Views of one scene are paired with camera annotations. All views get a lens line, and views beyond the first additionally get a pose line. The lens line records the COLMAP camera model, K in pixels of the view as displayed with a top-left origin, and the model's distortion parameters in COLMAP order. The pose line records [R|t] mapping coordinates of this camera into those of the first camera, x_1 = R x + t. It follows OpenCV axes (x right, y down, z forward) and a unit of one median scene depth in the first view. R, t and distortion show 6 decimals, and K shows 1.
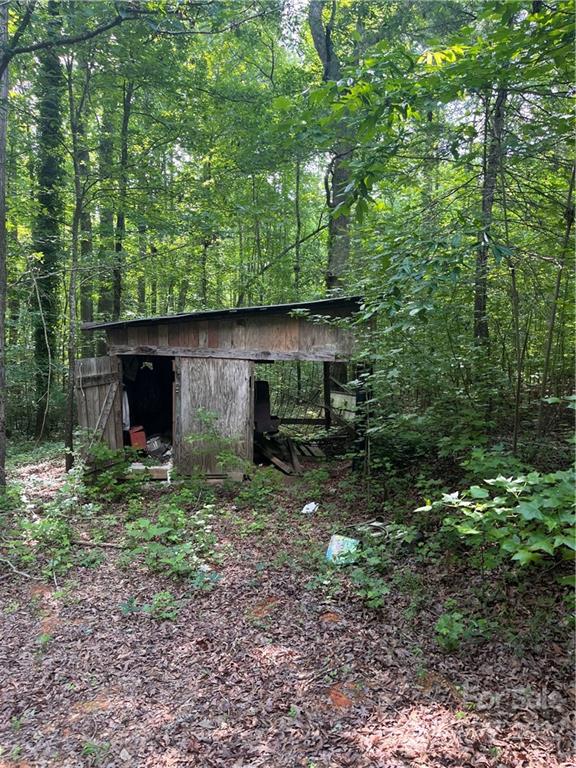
lens RADIAL K [[568.0, 0, 289.5], [0, 568.0, 385.9], [0, 0, 1]] dist [0.065846, -0.077166]
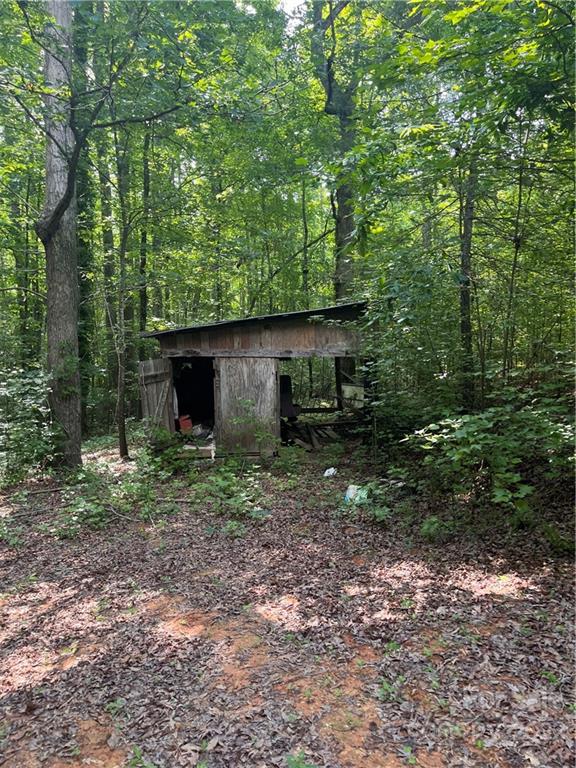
lens RADIAL K [[568.0, 0, 288.1], [0, 568.0, 385.8], [0, 0, 1]] dist [0.065846, -0.077166]
pose [[0.999333, -0.032275, -0.017101, -0.024462], [0.032332, 0.999473, 0.003063, 0.011510], [0.016993, -0.003614, 0.999849, -0.219676]]
